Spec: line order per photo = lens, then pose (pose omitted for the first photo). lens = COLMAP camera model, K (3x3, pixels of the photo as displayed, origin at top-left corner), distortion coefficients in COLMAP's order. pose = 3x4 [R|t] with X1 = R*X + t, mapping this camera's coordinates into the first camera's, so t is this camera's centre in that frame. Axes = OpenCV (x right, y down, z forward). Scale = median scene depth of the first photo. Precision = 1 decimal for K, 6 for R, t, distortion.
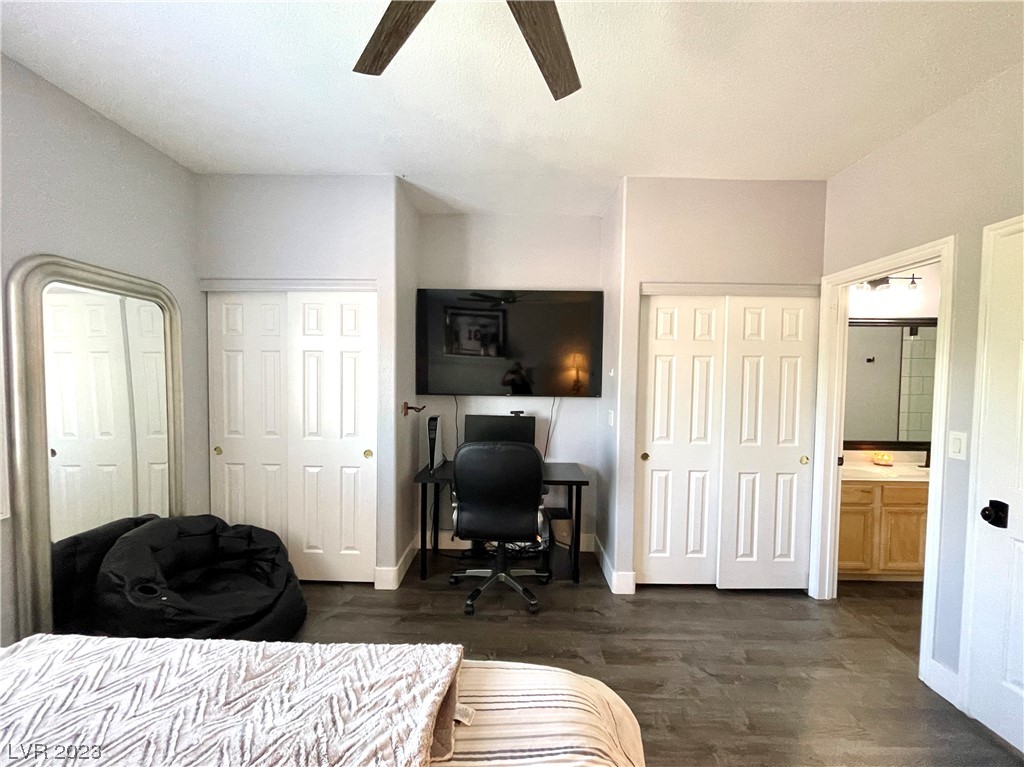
lens RADIAL K [[432.1, 0, 507.5], [0, 432.1, 390.3], [0, 0, 1]] dist [-0.001790, -0.000579]
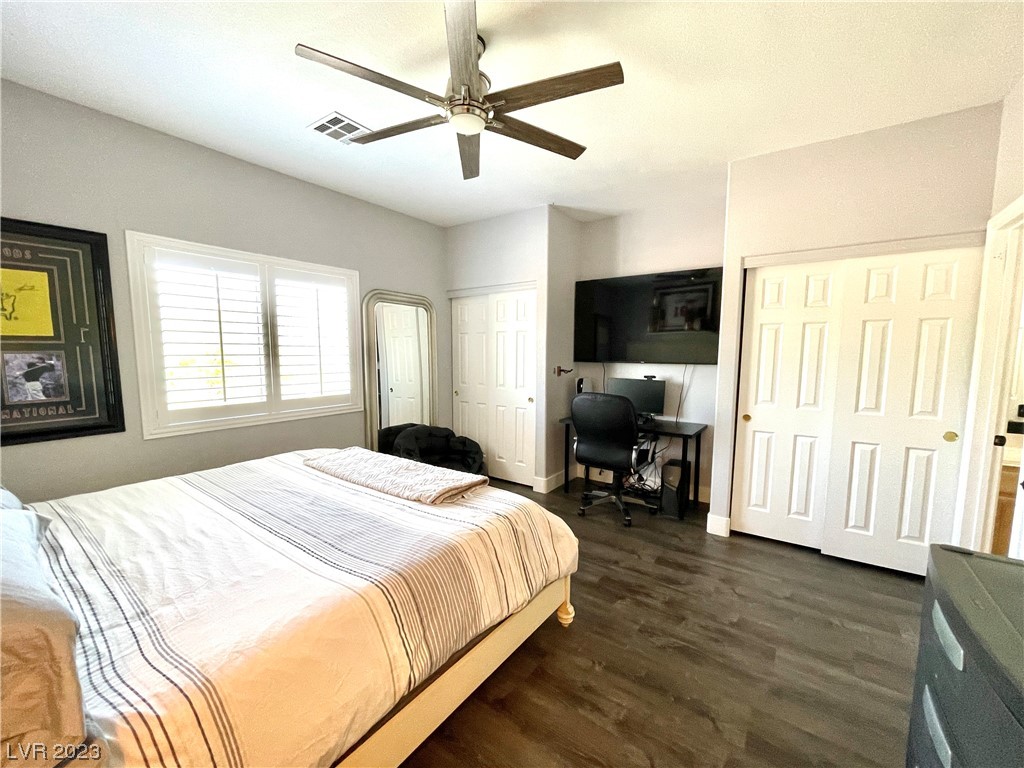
lens RADIAL K [[411.1, 0, 509.8], [0, 411.1, 391.6], [0, 0, 1]] dist [-0.003312, 0.002531]
pose [[0.818667, 0.047994, -0.572259, 0.421619], [-0.014619, 0.997920, 0.062780, 0.030570], [0.574082, -0.043030, 0.817666, -0.190431]]
